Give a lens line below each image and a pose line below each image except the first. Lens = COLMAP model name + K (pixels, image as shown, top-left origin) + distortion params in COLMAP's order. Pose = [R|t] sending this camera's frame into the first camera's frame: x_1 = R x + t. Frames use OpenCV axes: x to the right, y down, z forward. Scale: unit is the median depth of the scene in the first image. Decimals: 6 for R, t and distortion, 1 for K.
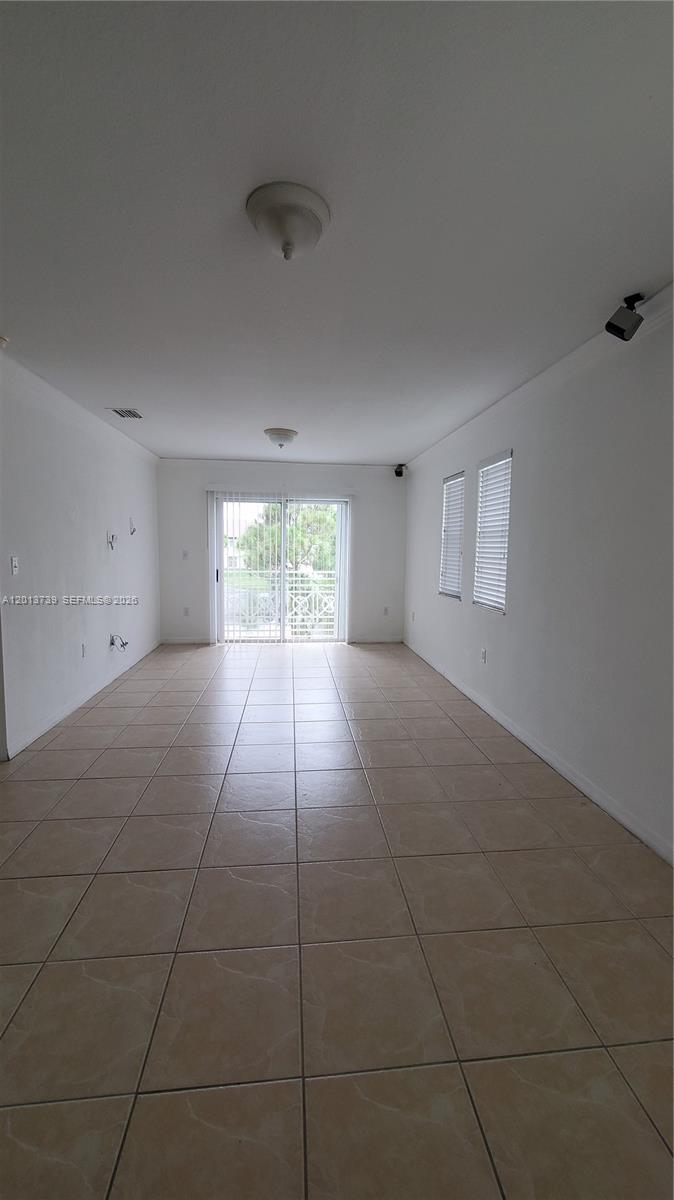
lens RADIAL K [[470.9, 0, 344.4], [0, 470.9, 602.7], [0, 0, 1]] dist [0.003281, 0.000549]
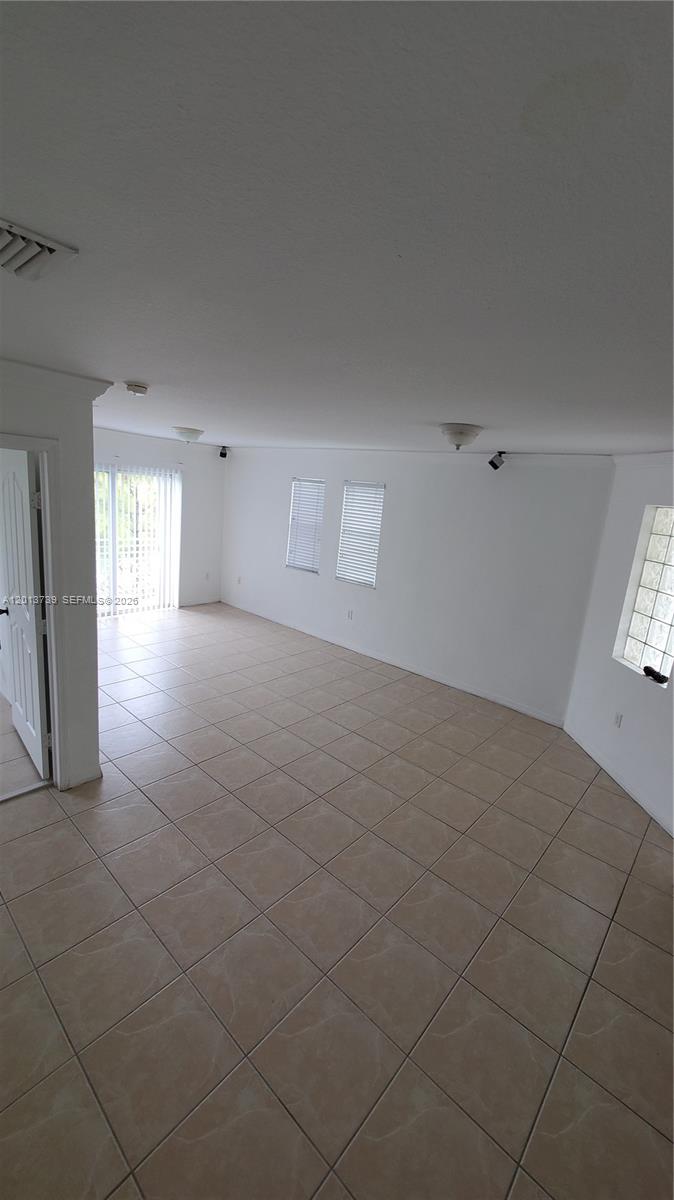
lens RADIAL K [[470.9, 0, 339.4], [0, 470.9, 598.0], [0, 0, 1]] dist [0.003281, 0.000549]
pose [[0.742758, -0.098269, 0.662310, -0.455434], [0.001546, 0.989420, 0.145070, -0.099689], [-0.669559, -0.106728, 0.735051, -0.045248]]
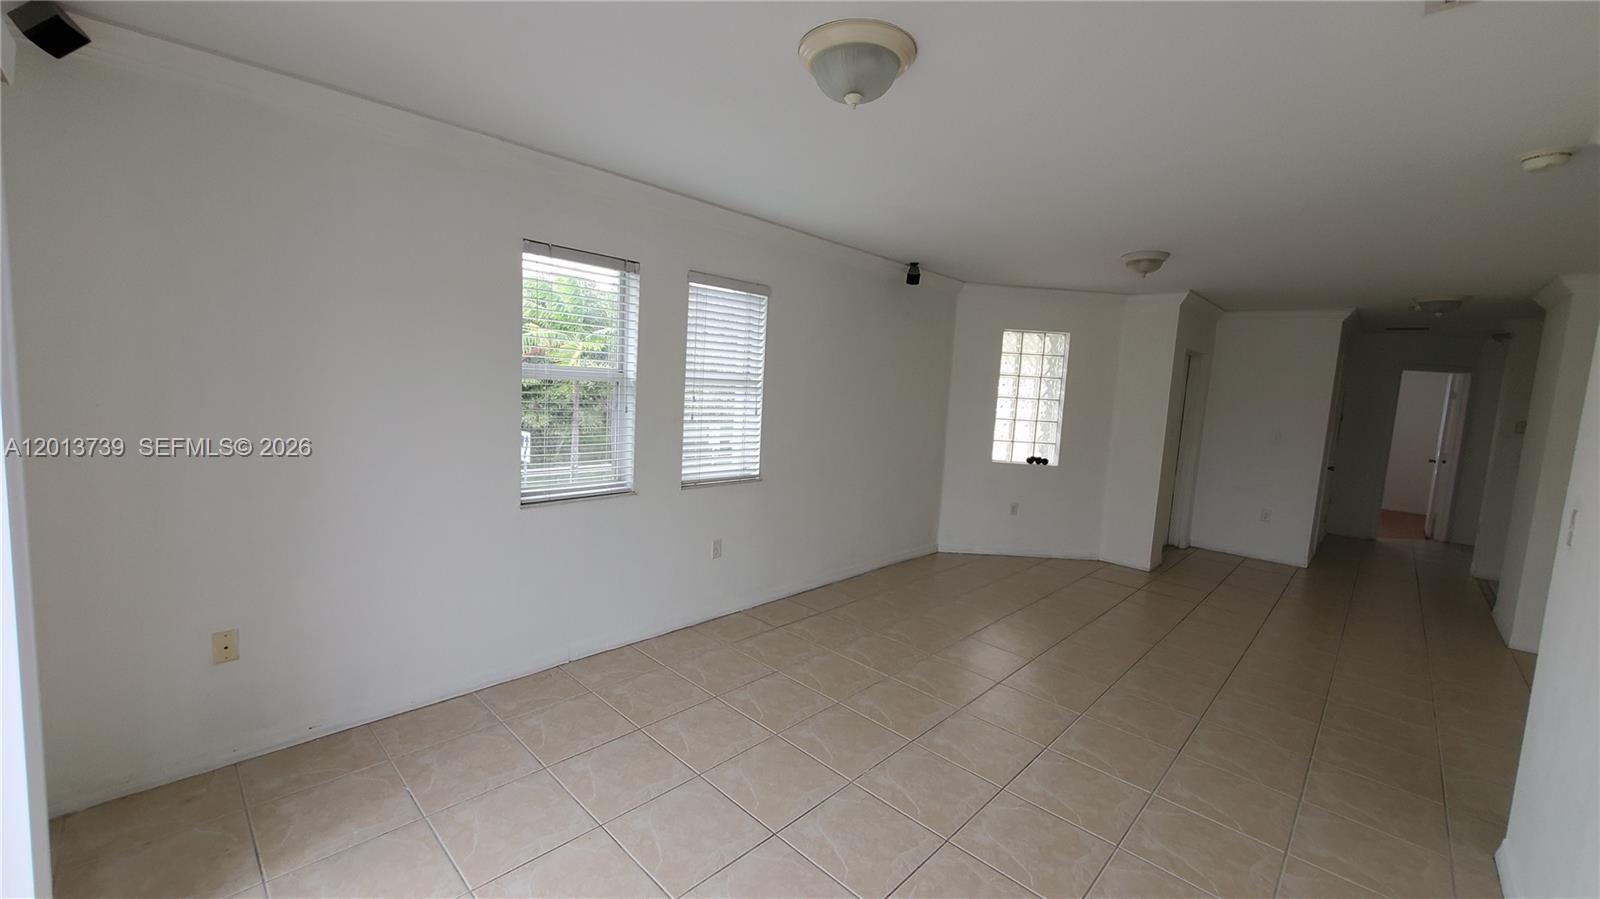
lens RADIAL K [[627.9, 0, 807.0], [0, 627.9, 448.0], [0, 0, 1]] dist [0.003281, 0.000549]
pose [[-0.660373, -0.124704, 0.740511, -0.316549], [0.023377, 0.982223, 0.186256, -0.137853], [-0.750574, 0.140309, -0.645718, 0.939592]]
